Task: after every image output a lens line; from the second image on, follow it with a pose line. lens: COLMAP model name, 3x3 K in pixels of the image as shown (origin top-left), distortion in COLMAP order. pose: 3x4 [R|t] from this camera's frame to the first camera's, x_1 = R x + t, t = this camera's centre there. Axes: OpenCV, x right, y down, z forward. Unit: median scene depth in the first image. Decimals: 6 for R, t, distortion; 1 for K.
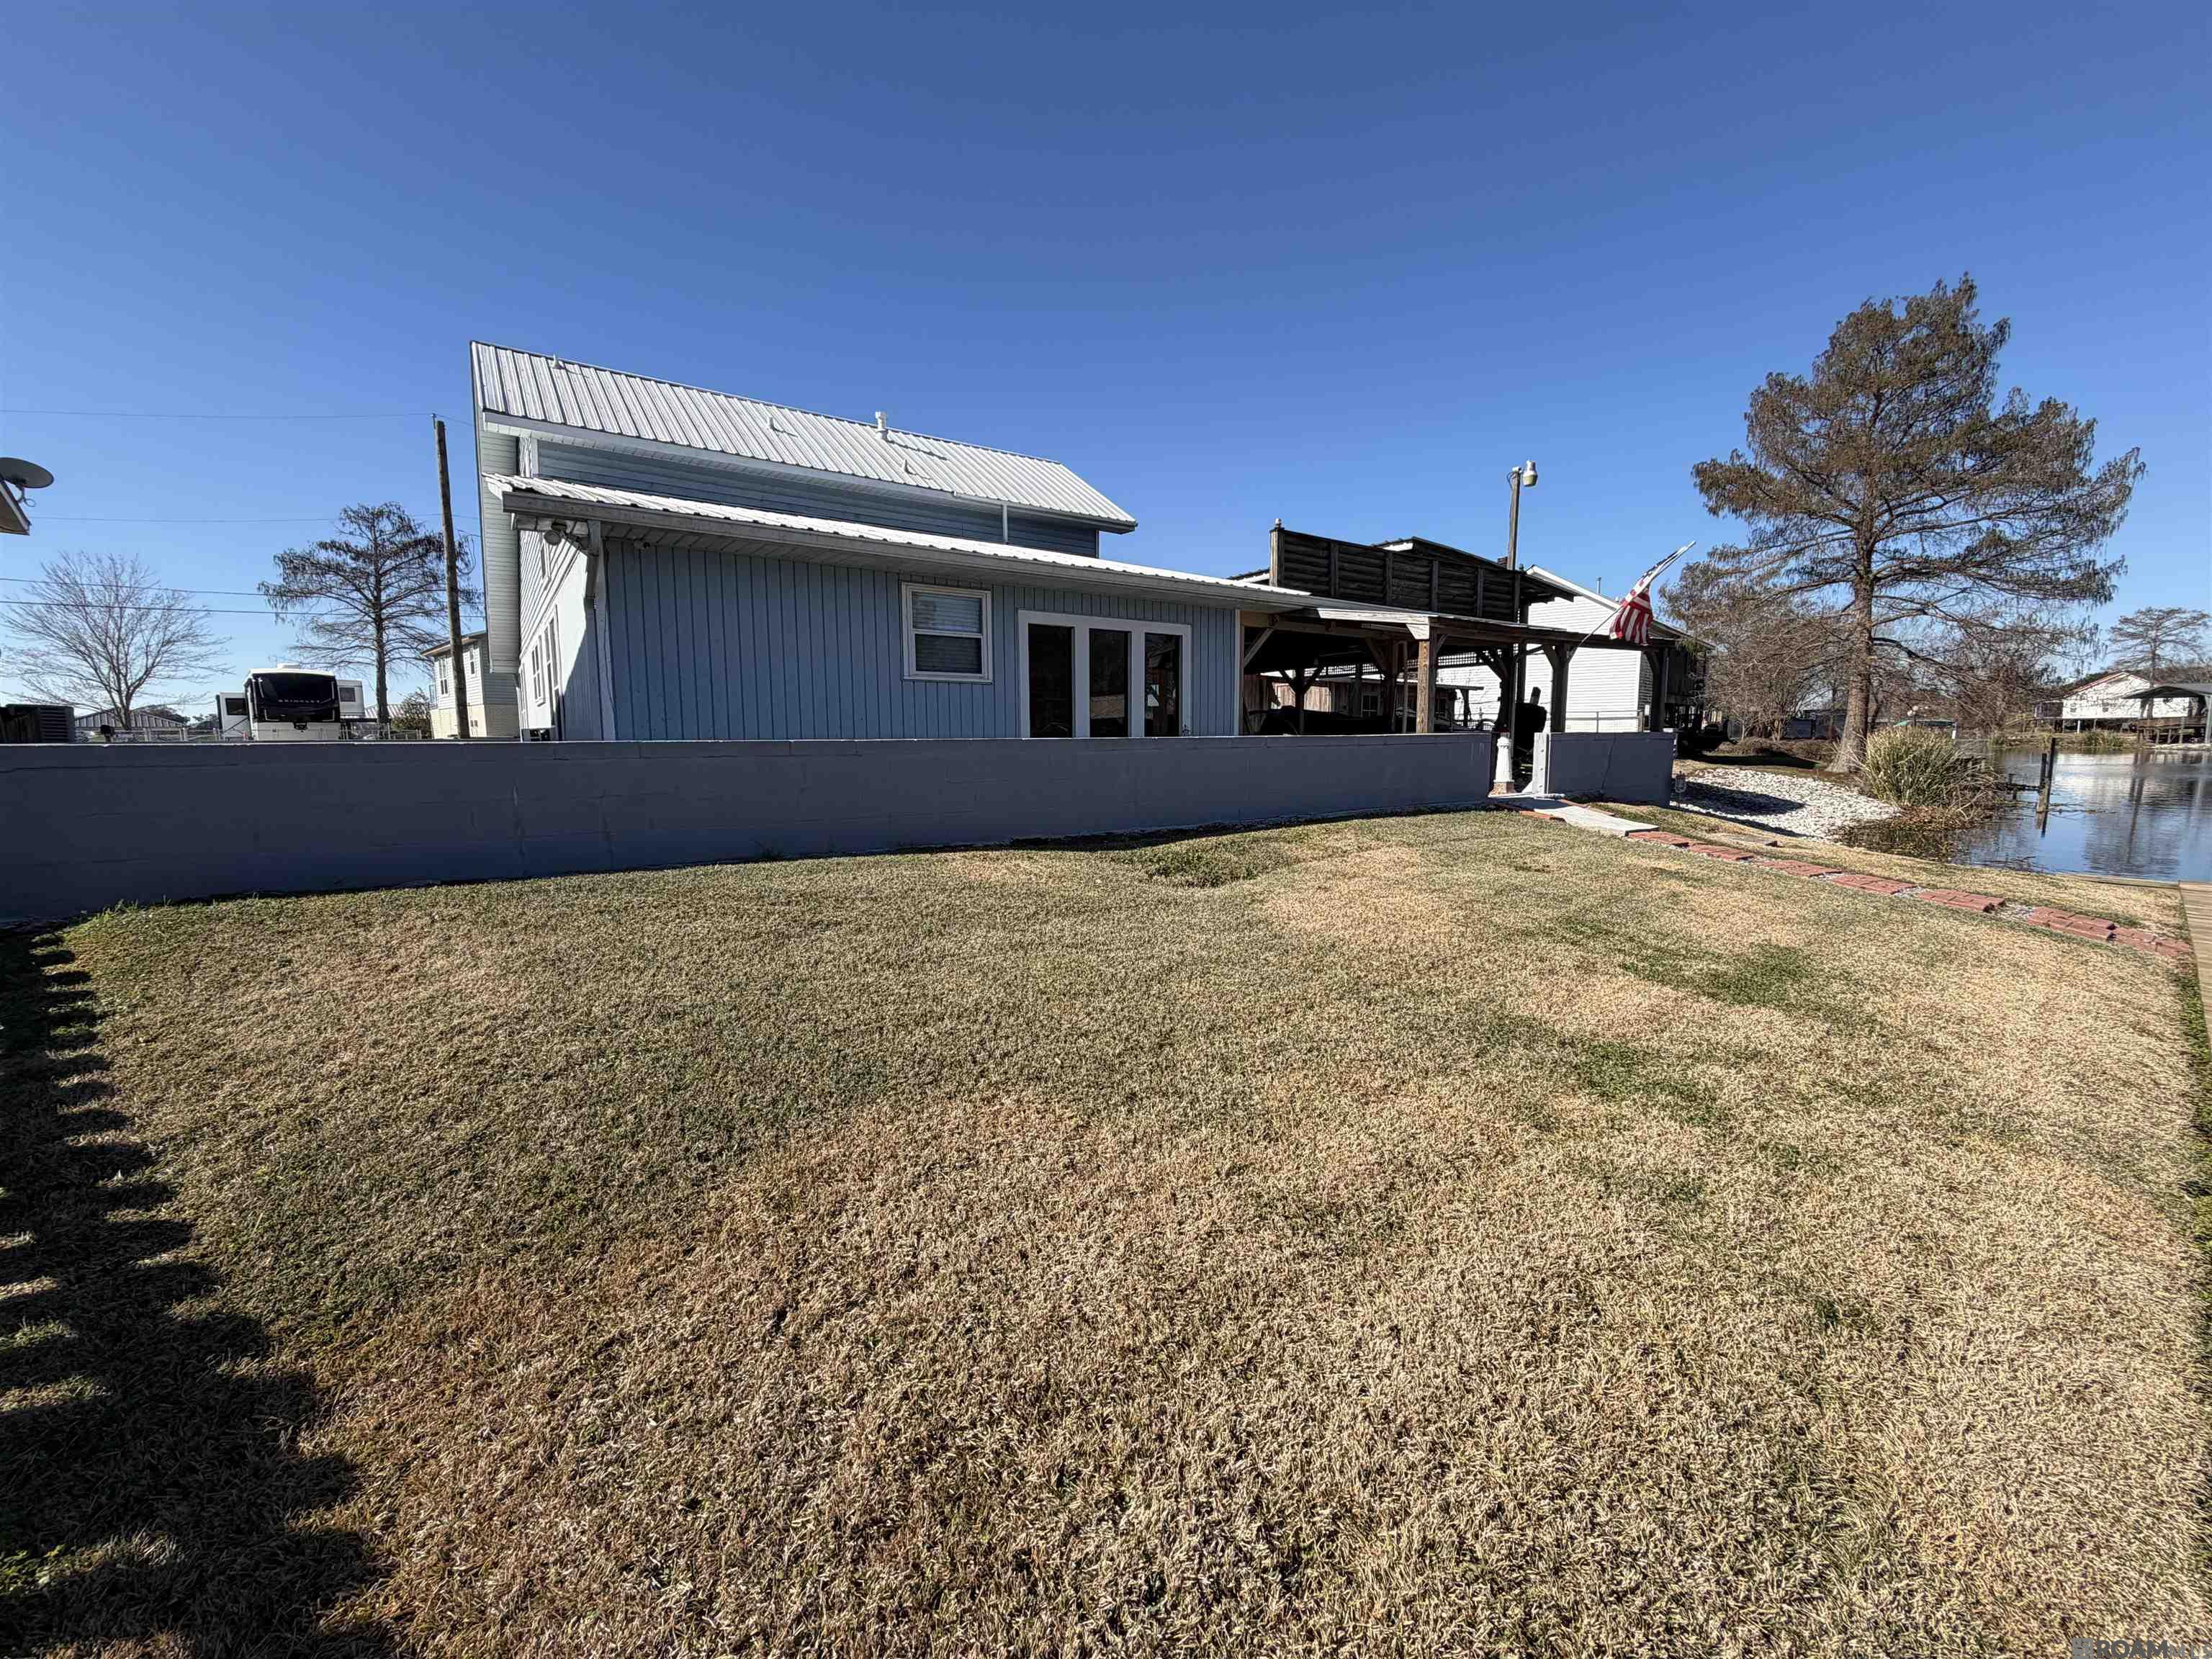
lens RADIAL K [[879.8, 0, 1101.6], [0, 879.8, 838.7], [0, 0, 1]] dist [-0.000457, 0.000290]
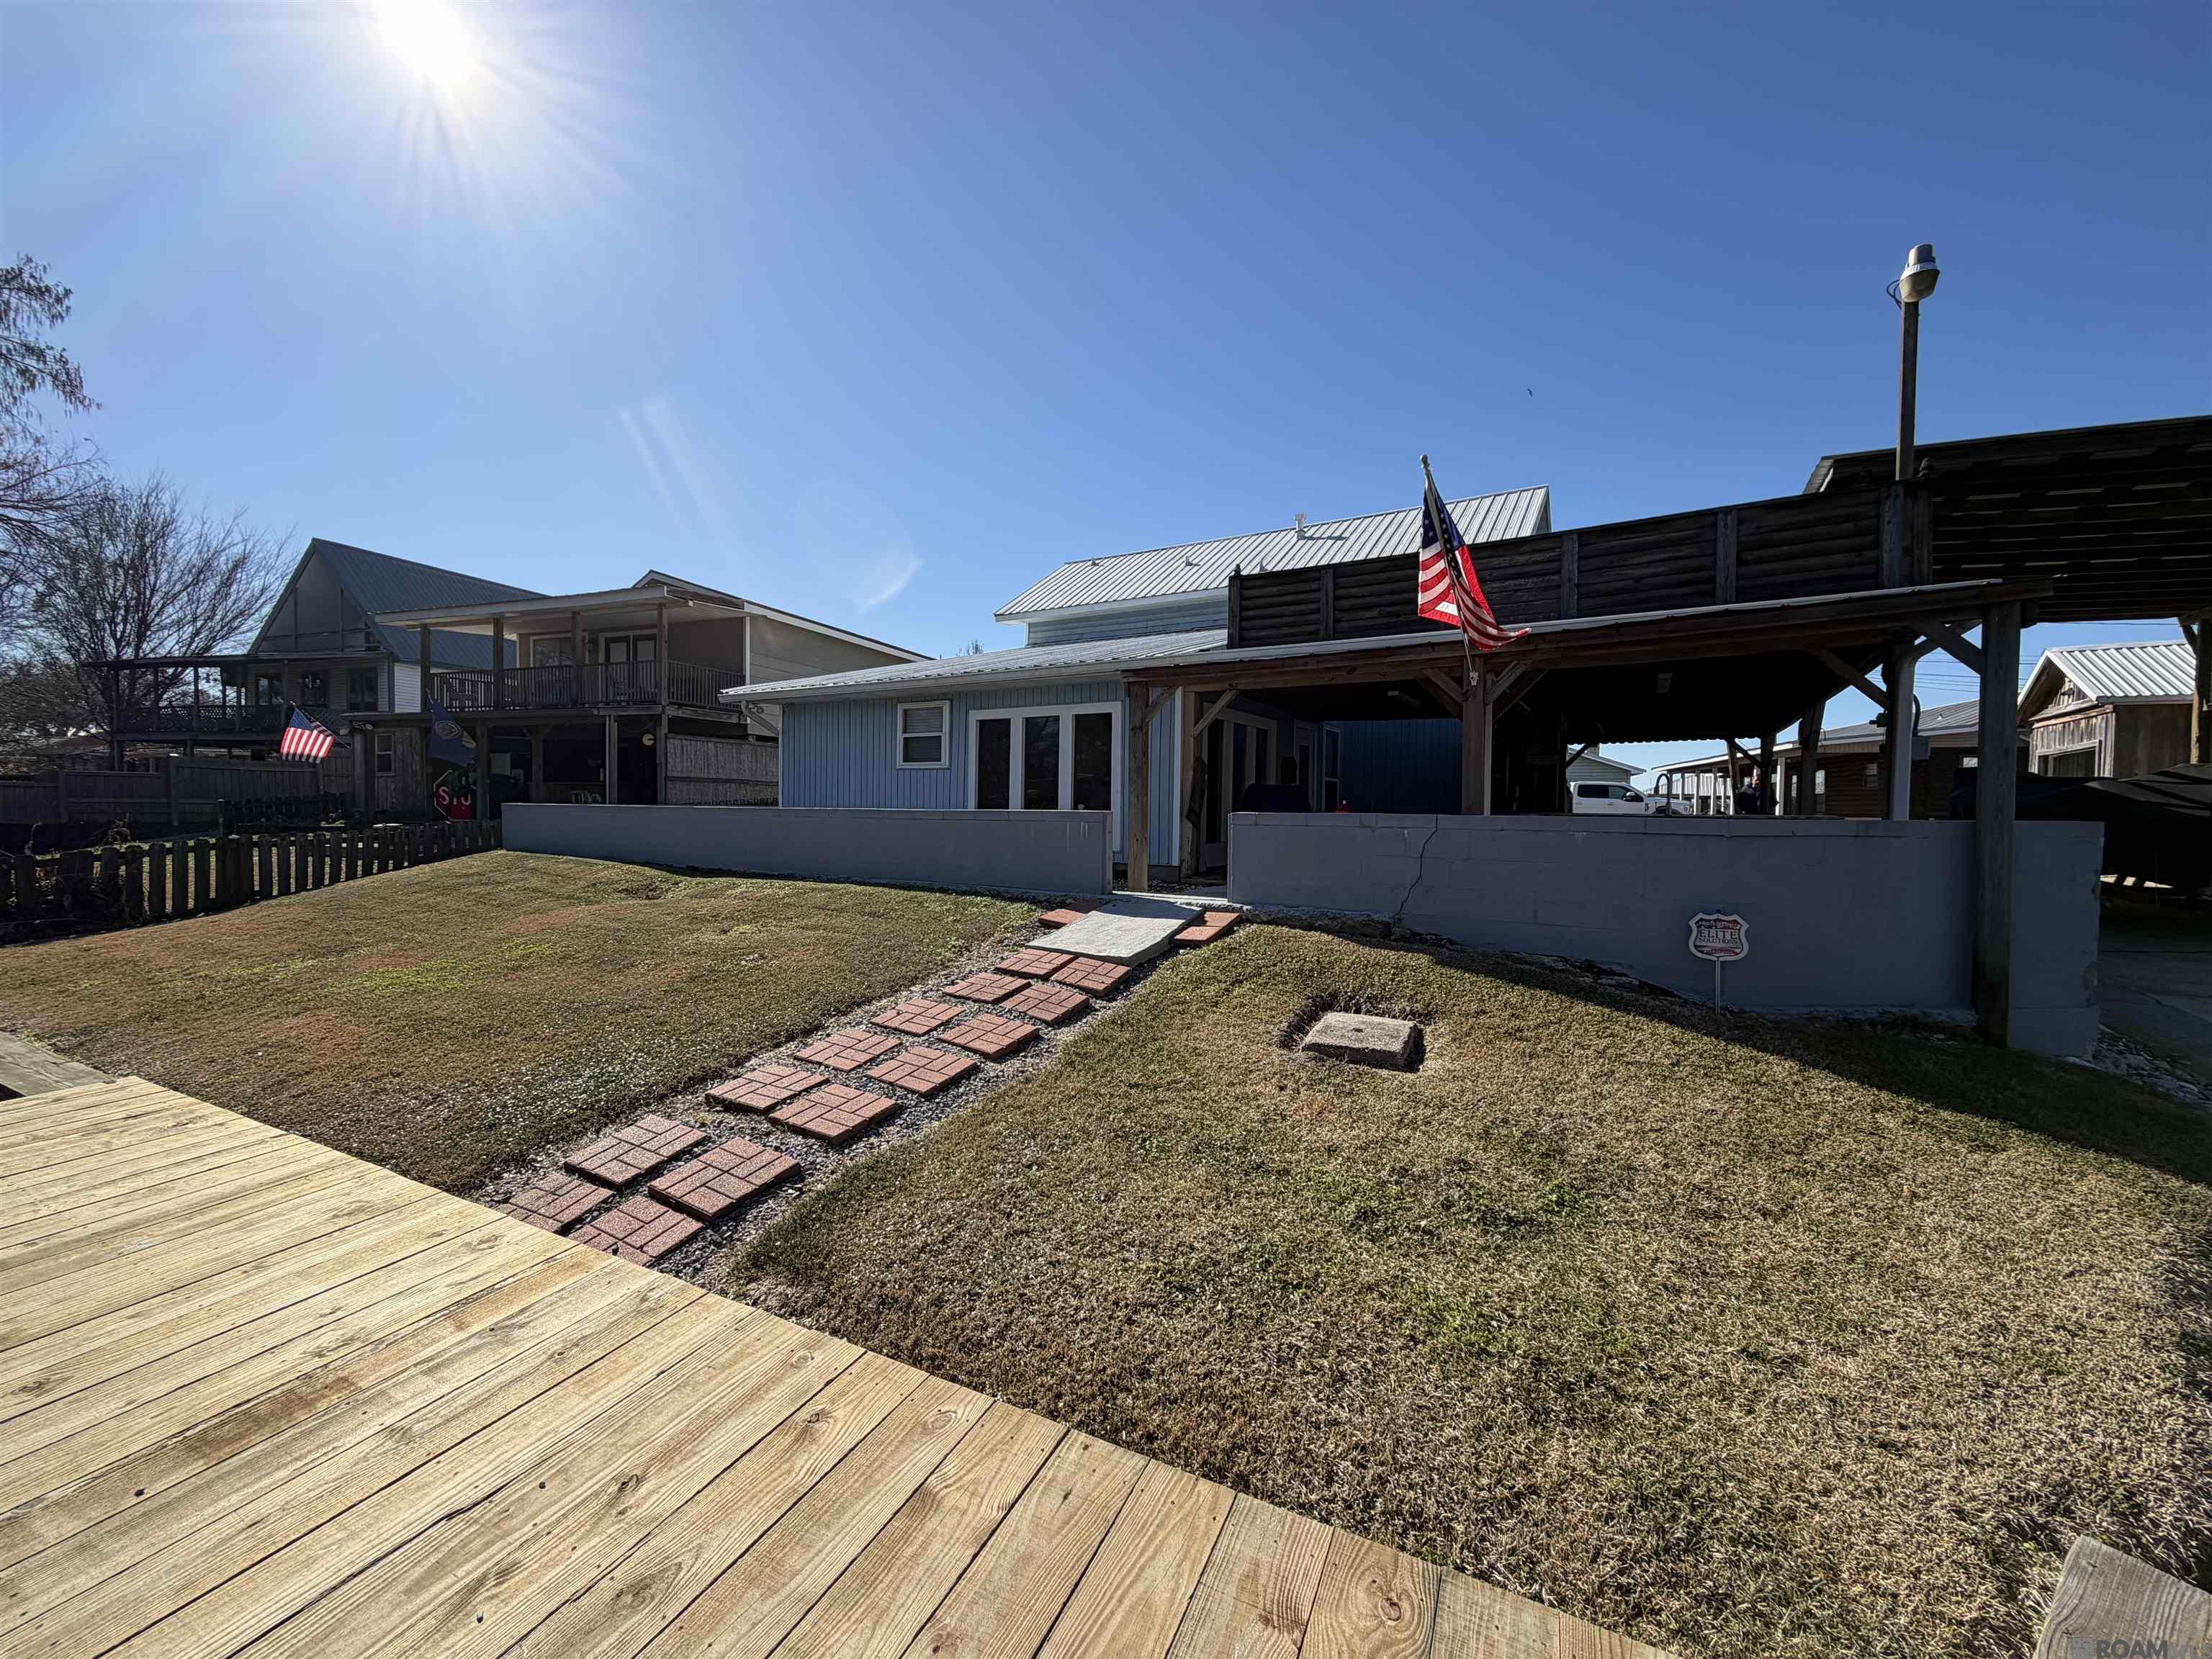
lens RADIAL K [[879.8, 0, 1102.2], [0, 879.8, 833.3], [0, 0, 1]] dist [-0.000457, 0.000290]
pose [[0.392666, 0.036671, -0.918950, 0.633741], [-0.118405, 0.992905, -0.010972, -0.049720], [0.912027, 0.113116, 0.394222, 0.376330]]
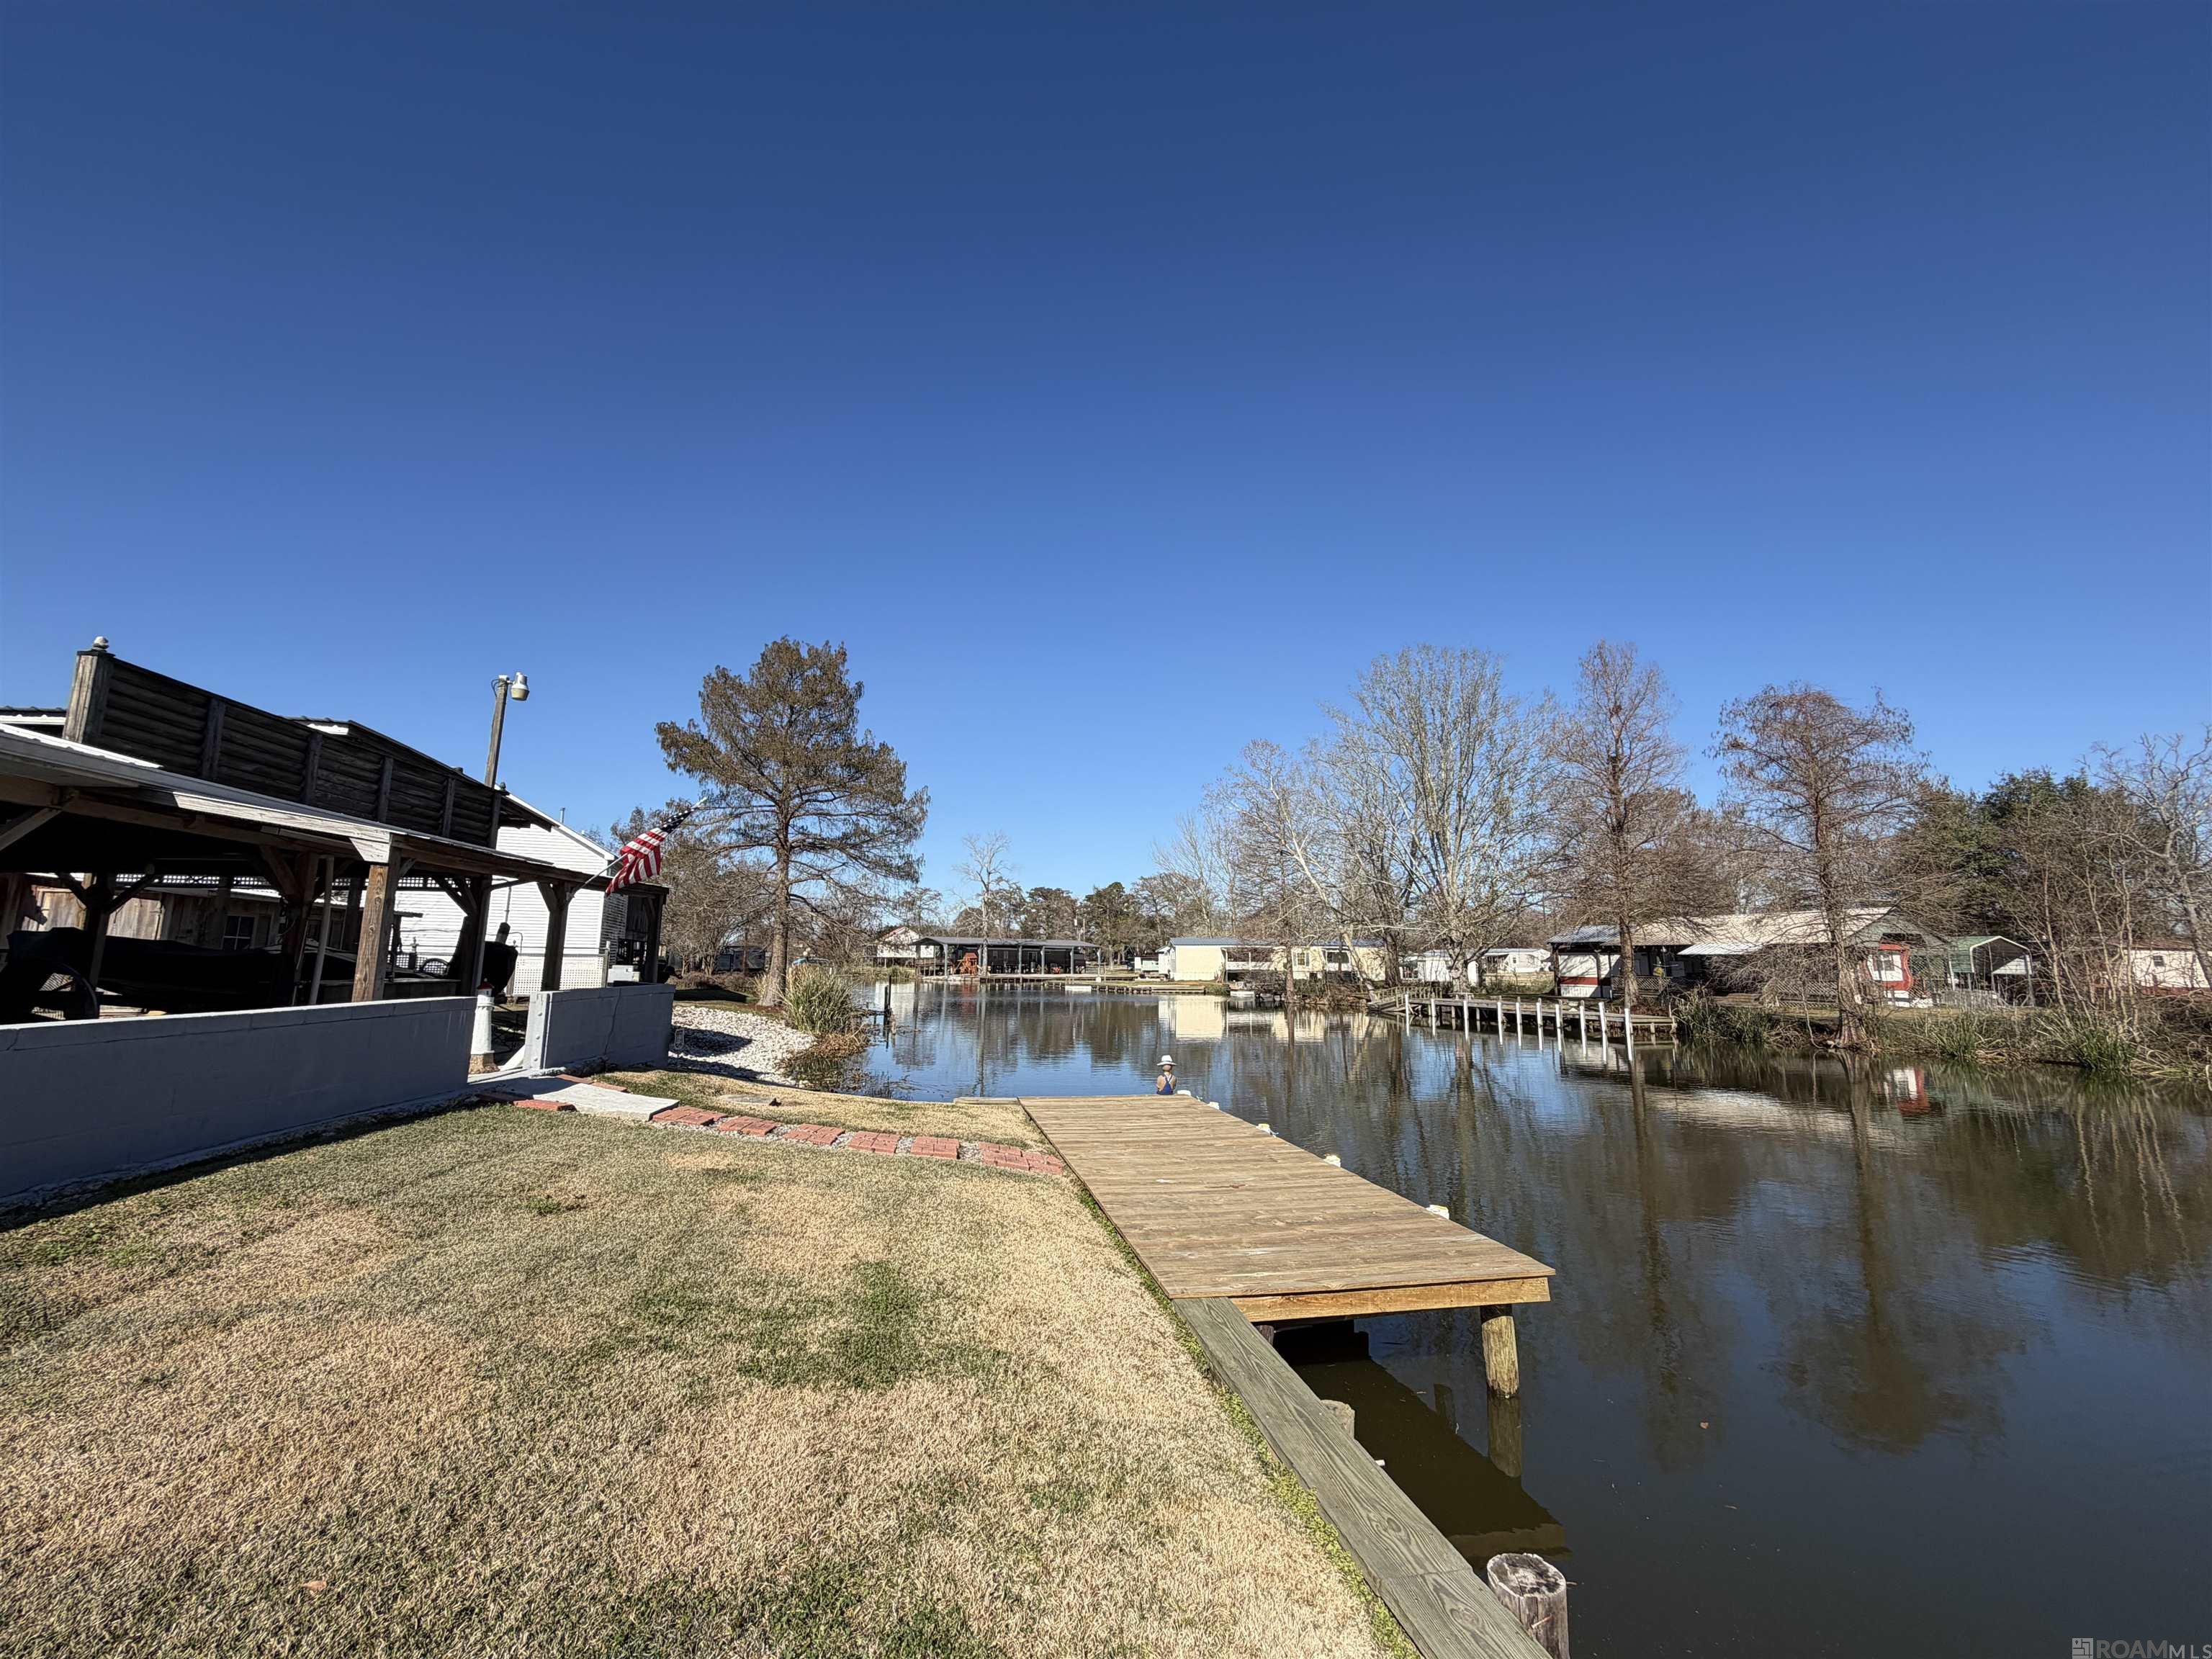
lens RADIAL K [[879.8, 0, 1103.2], [0, 879.8, 828.3], [0, 0, 1]] dist [-0.000457, 0.000290]
pose [[0.472847, 0.148118, 0.868606, 0.012106], [0.088425, 0.972818, -0.214025, -0.028273], [-0.876696, 0.178008, 0.446897, 0.093728]]
